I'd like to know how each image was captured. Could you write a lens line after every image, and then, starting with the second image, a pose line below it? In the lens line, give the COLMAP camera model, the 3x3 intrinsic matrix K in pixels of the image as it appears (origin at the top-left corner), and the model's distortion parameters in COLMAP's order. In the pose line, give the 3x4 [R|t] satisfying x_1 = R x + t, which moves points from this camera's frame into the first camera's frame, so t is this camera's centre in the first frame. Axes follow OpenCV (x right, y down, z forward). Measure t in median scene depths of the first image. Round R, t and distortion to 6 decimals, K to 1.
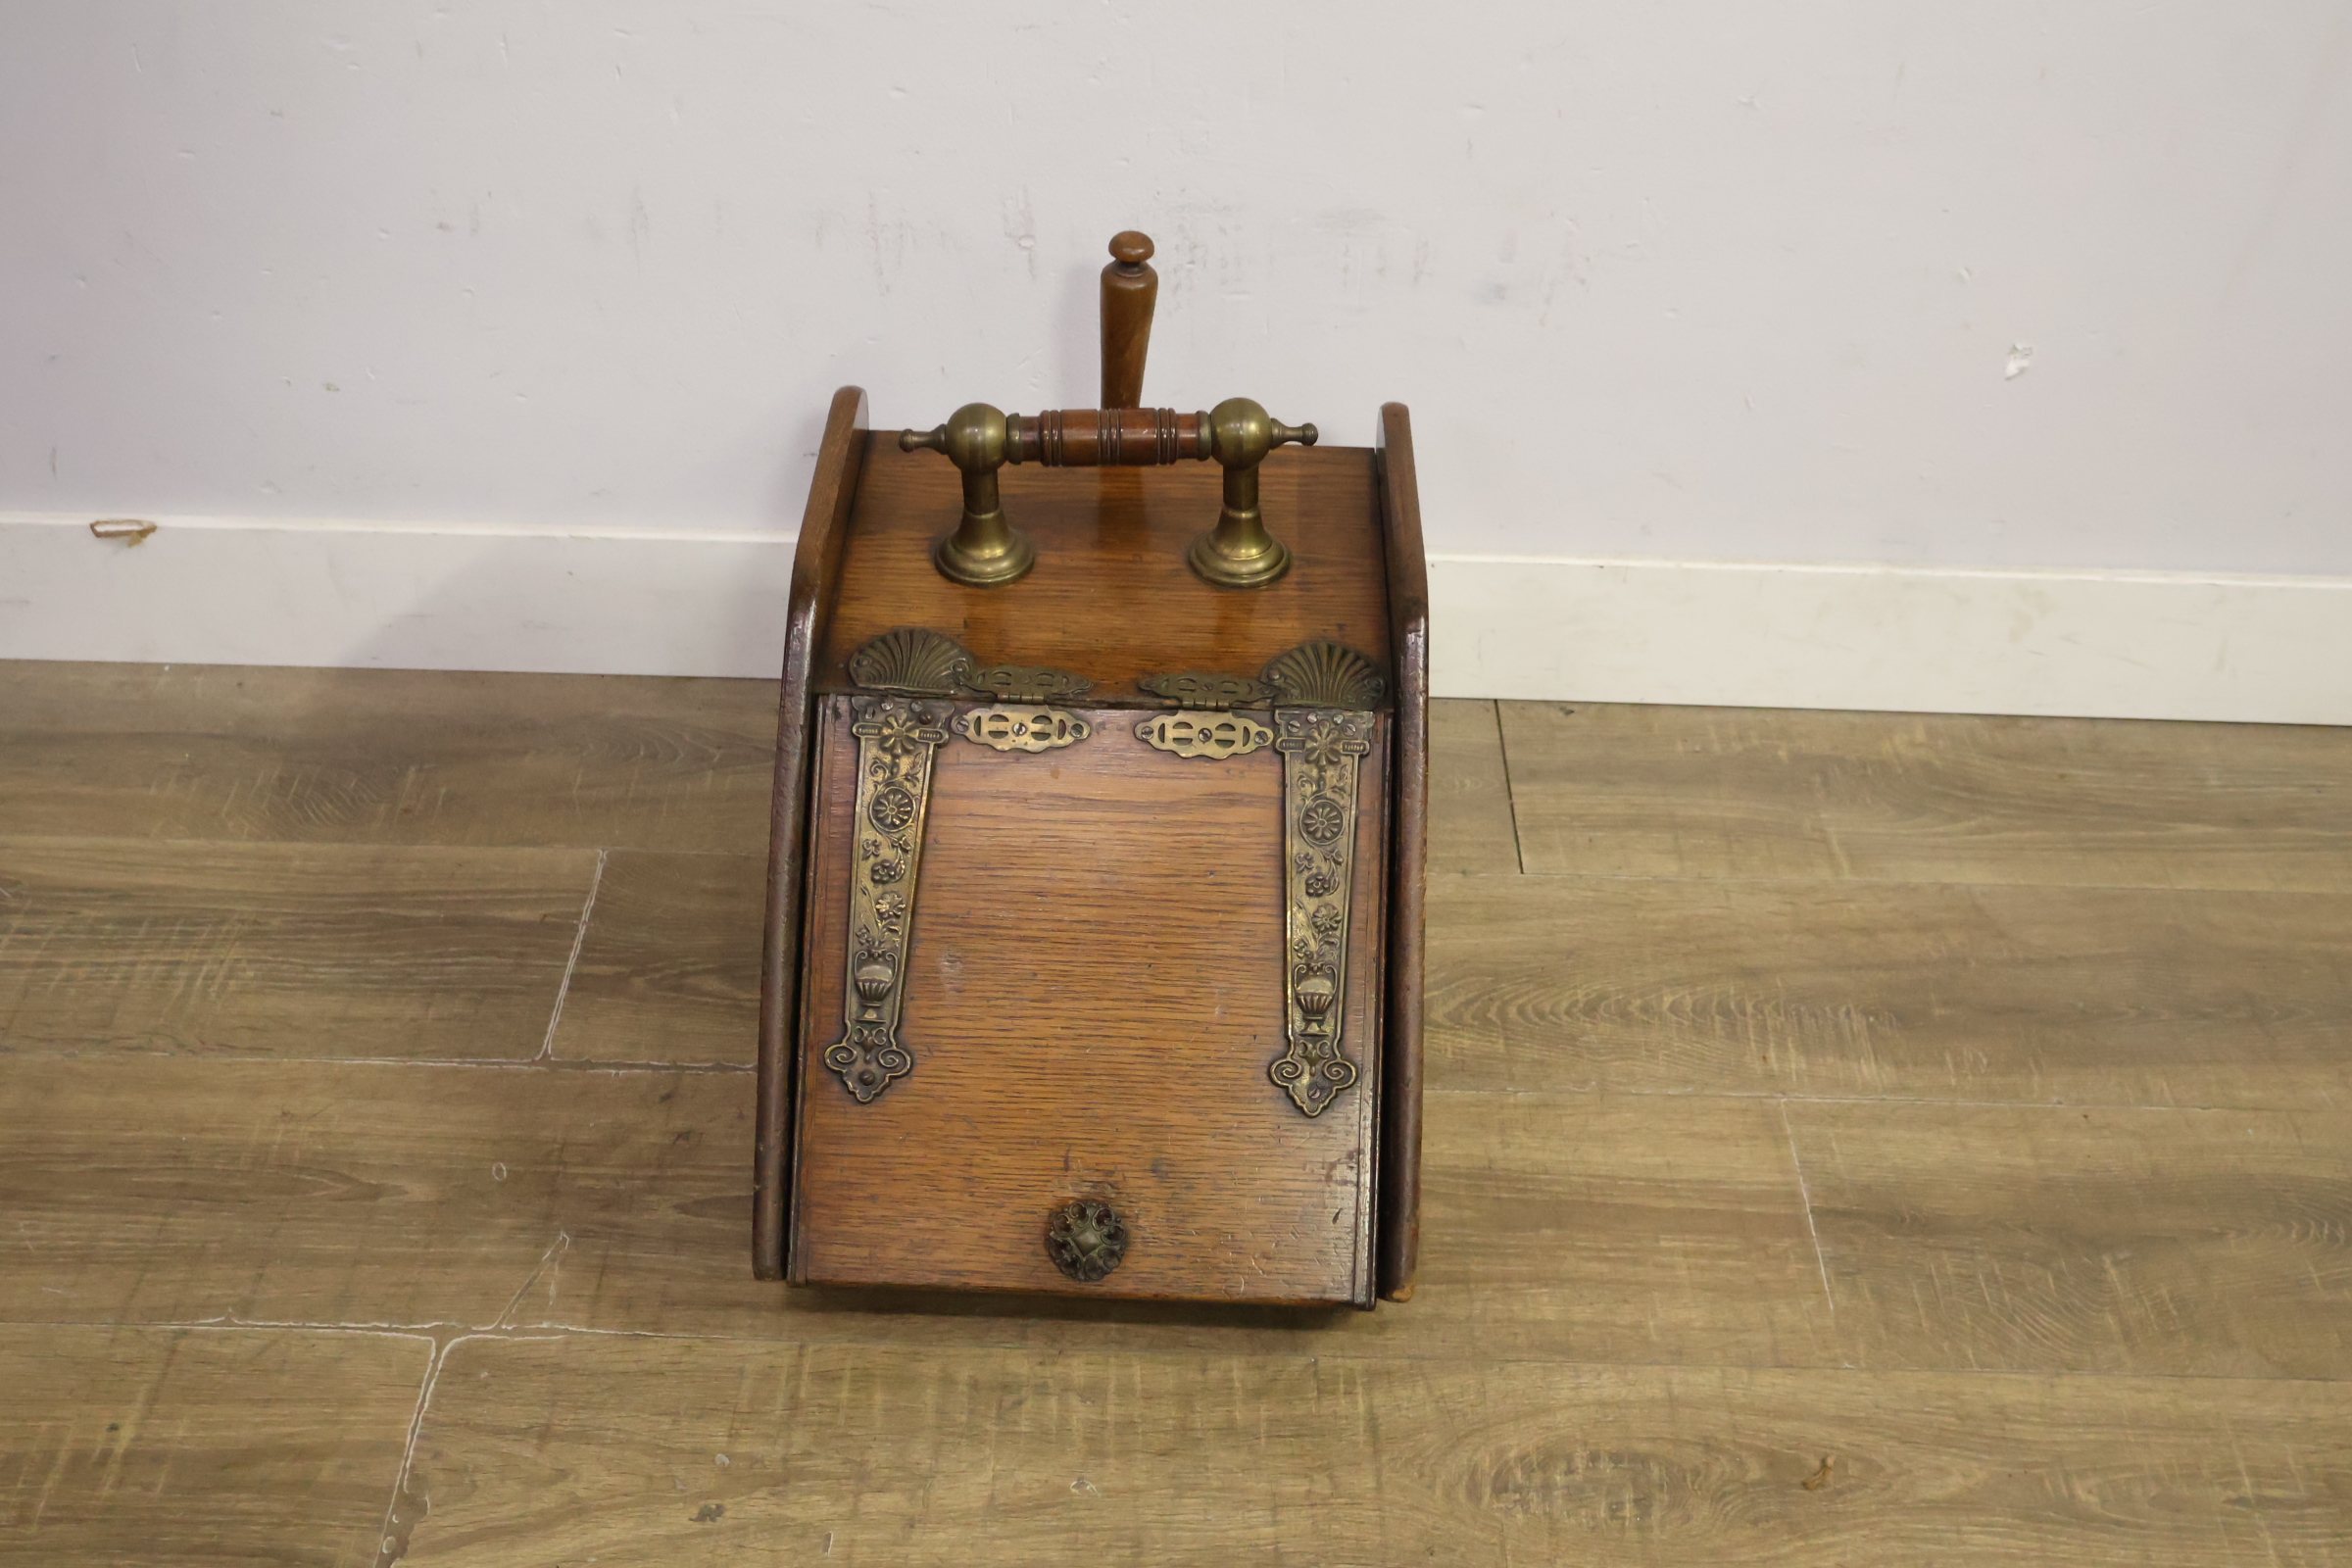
lens RADIAL K [[2456.9, 0, 1174.9], [0, 2456.9, 781.3], [0, 0, 1]] dist [-0.008373, 0.000000]
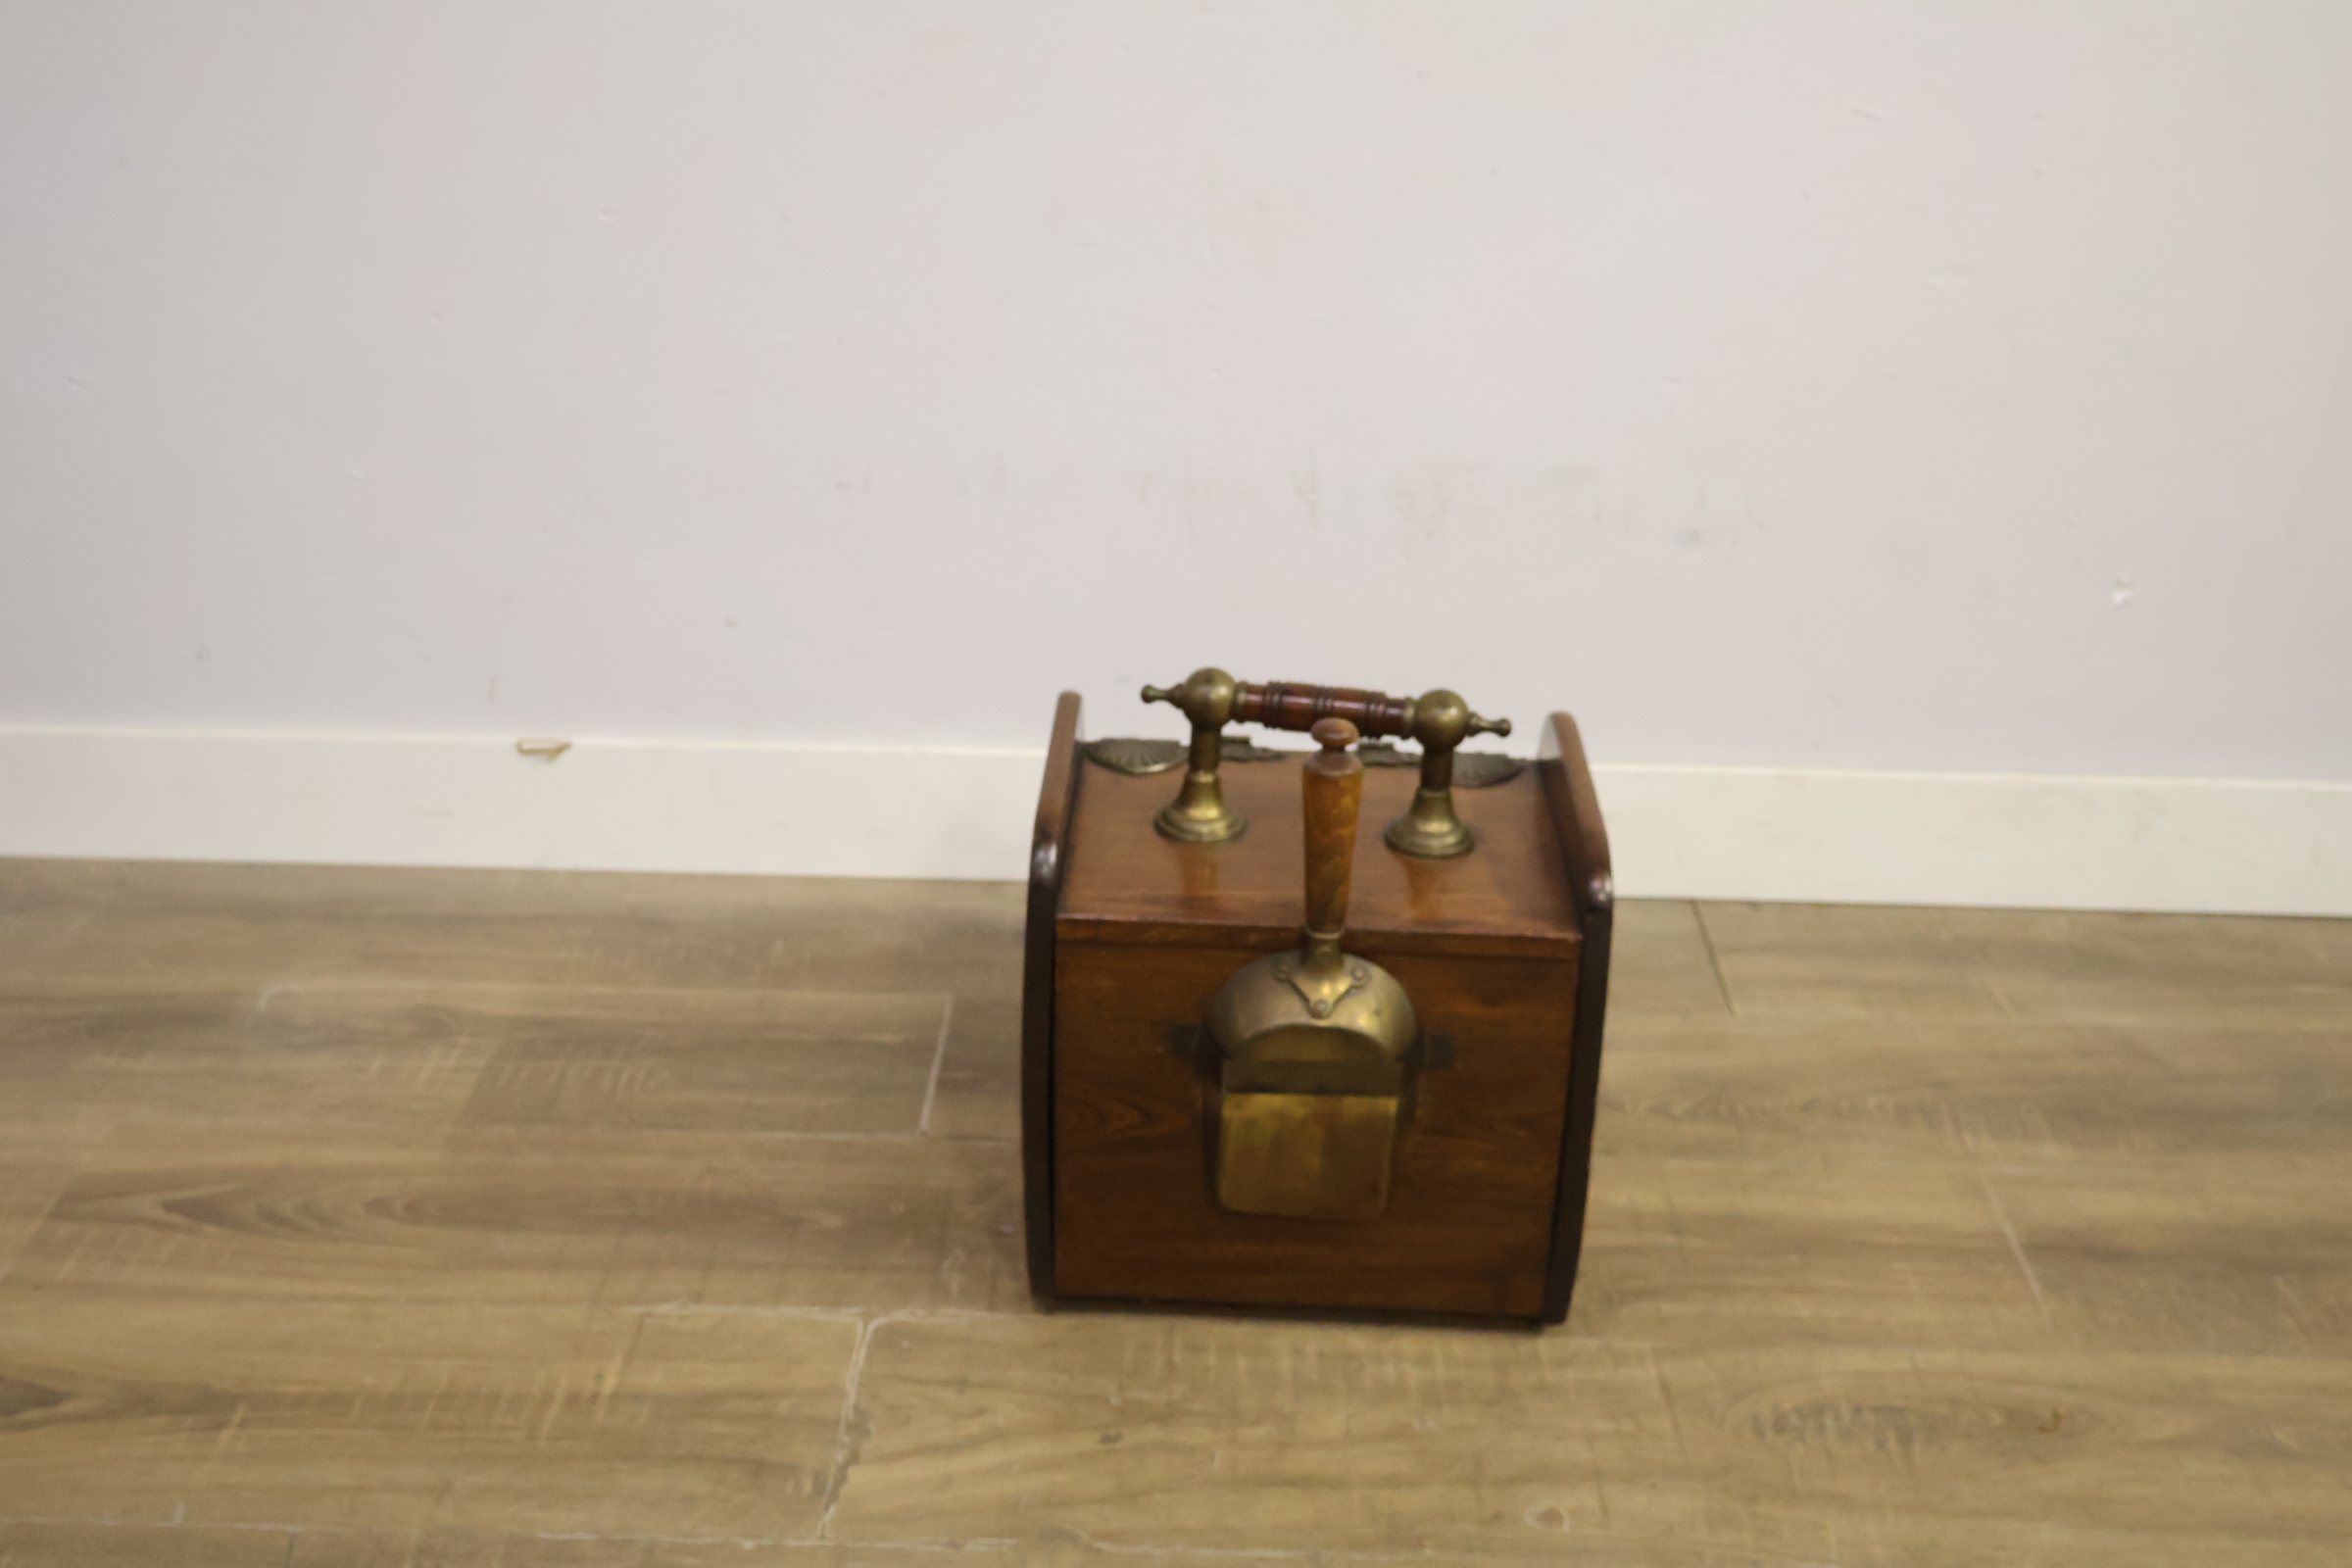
lens RADIAL K [[2456.9, 0, 1177.0], [0, 2456.9, 784.5], [0, 0, 1]] dist [-0.008373, 0.000000]
pose [[0.999884, -0.002765, -0.014995, -0.125437], [-0.000814, 0.972329, -0.233612, 0.241745], [0.015227, 0.233597, 0.972214, -0.195235]]
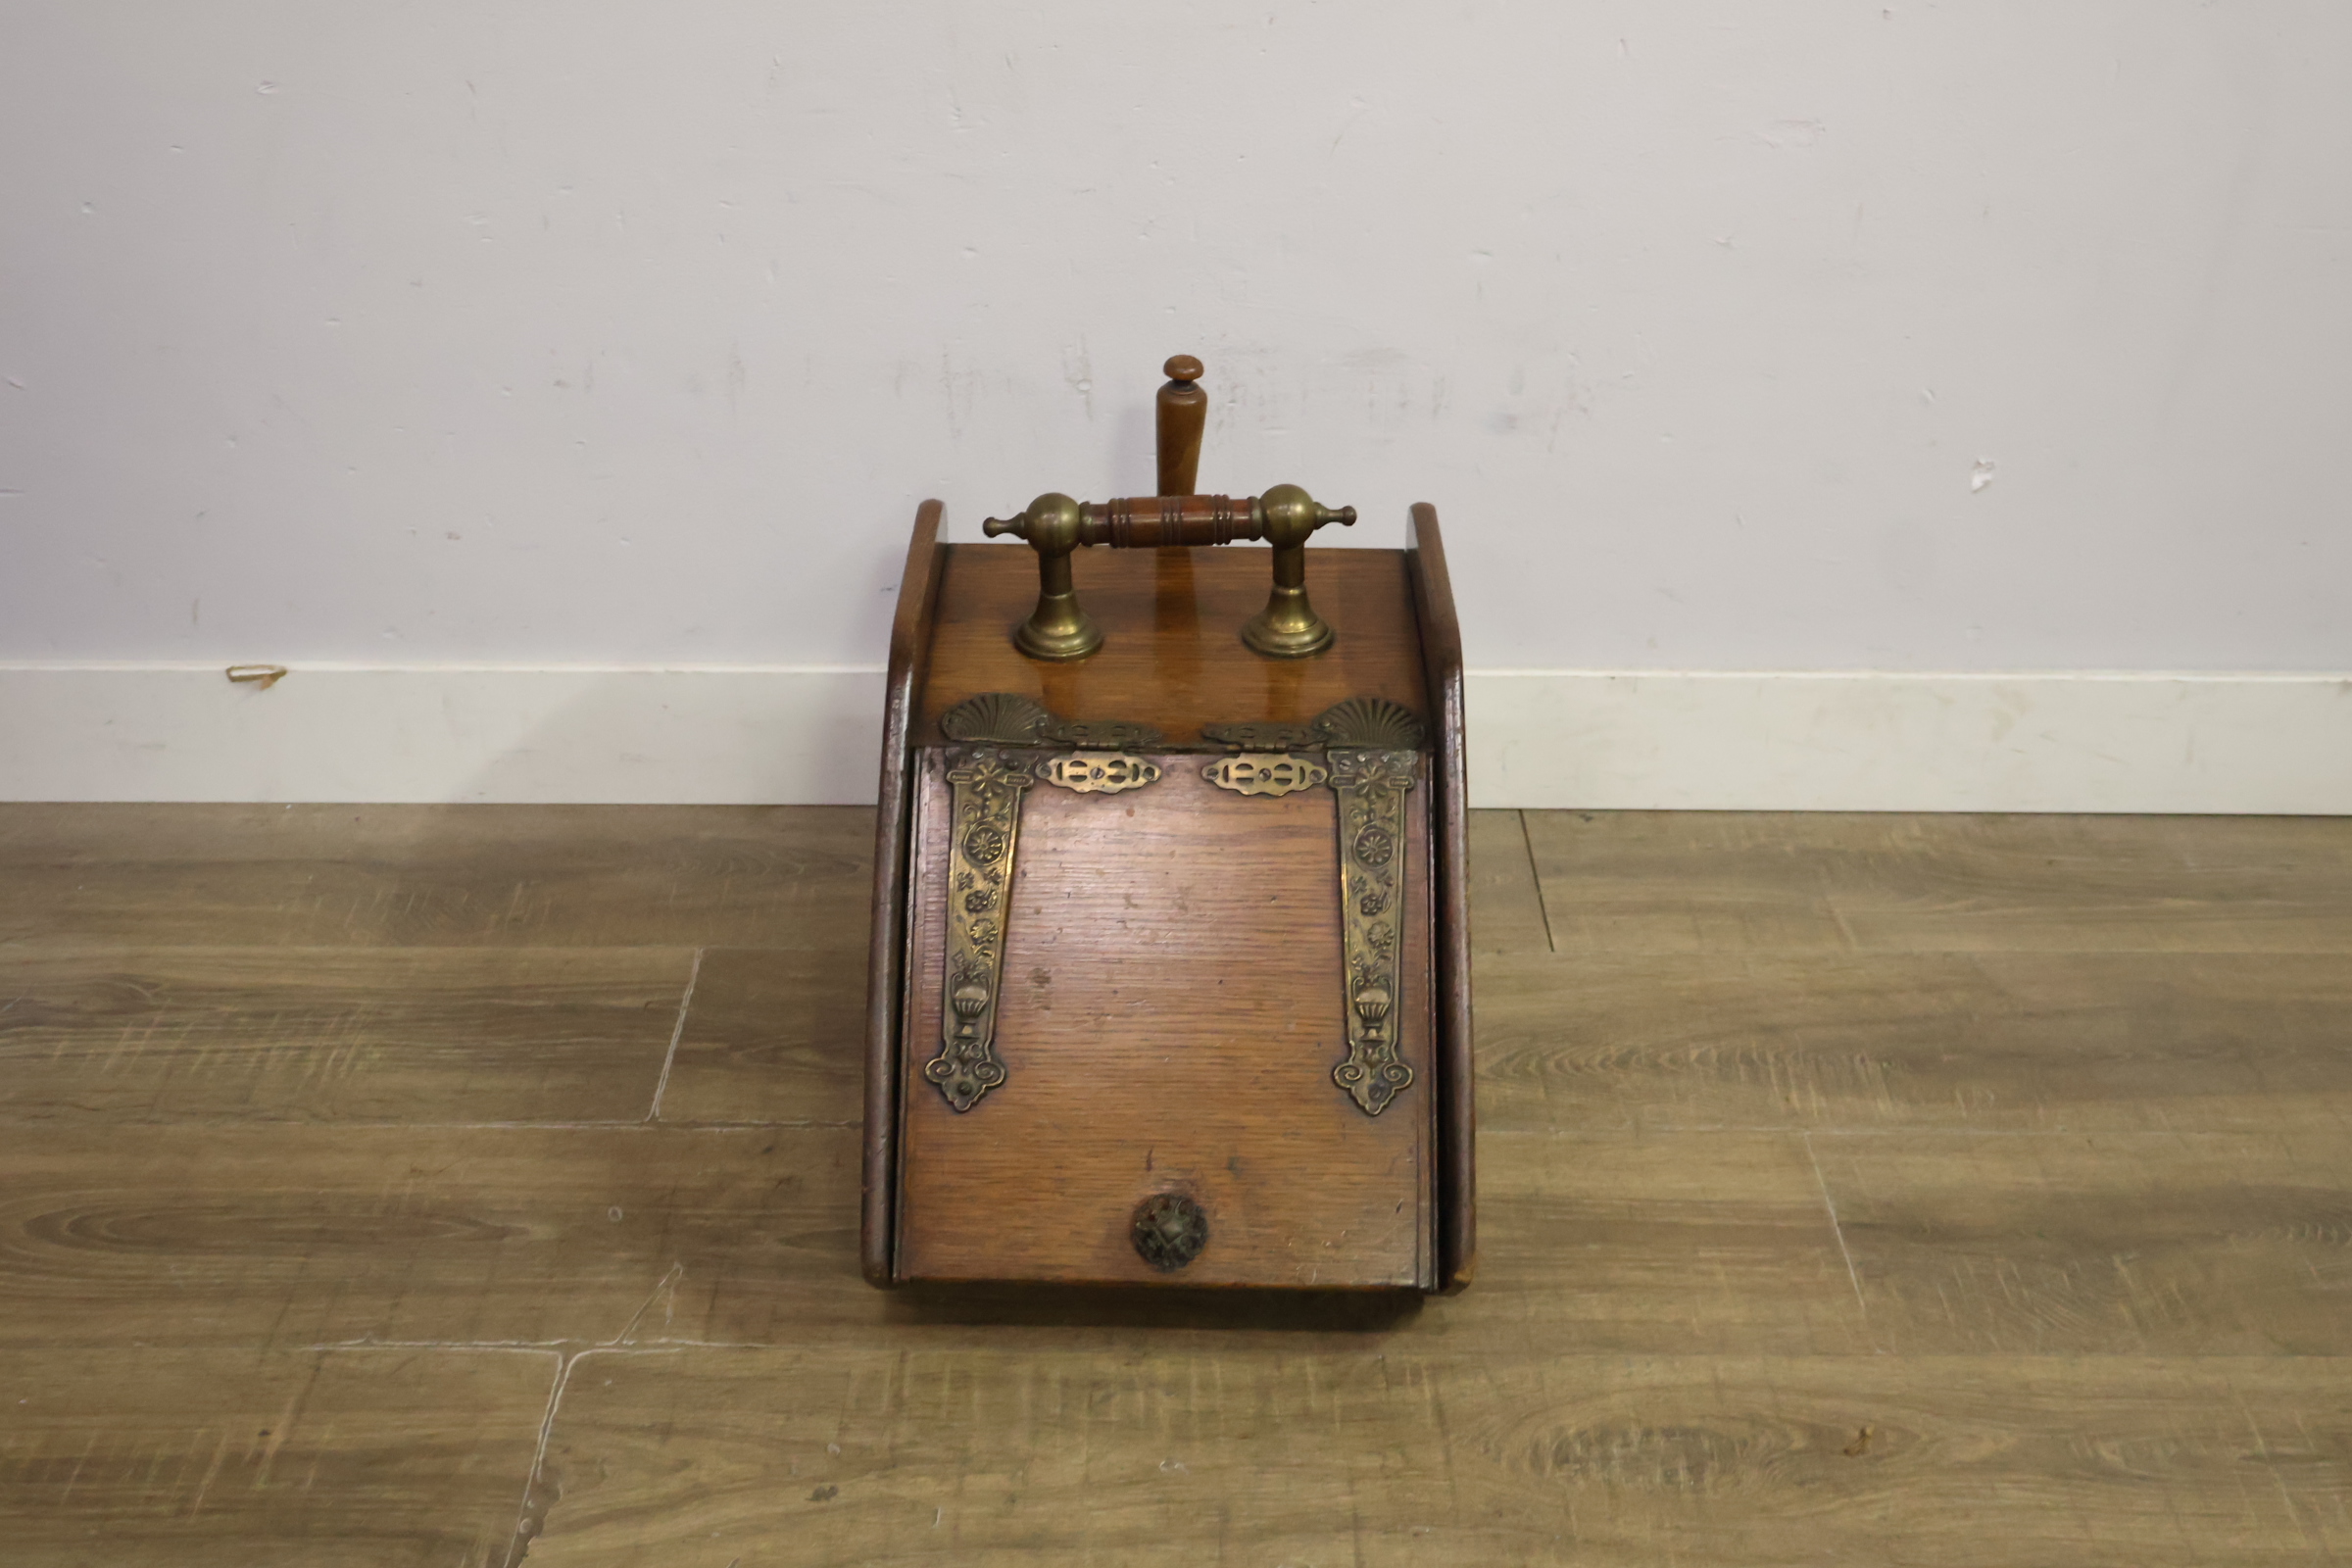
lens RADIAL K [[2456.9, 0, 1178.6], [0, 2456.9, 782.4], [0, 0, 1]] dist [-0.008373, 0.000000]
pose [[0.999735, -0.022981, 0.000932, -0.026077], [0.022900, 0.990825, -0.133195, 0.123469], [0.002138, 0.133181, 0.991089, -0.090969]]
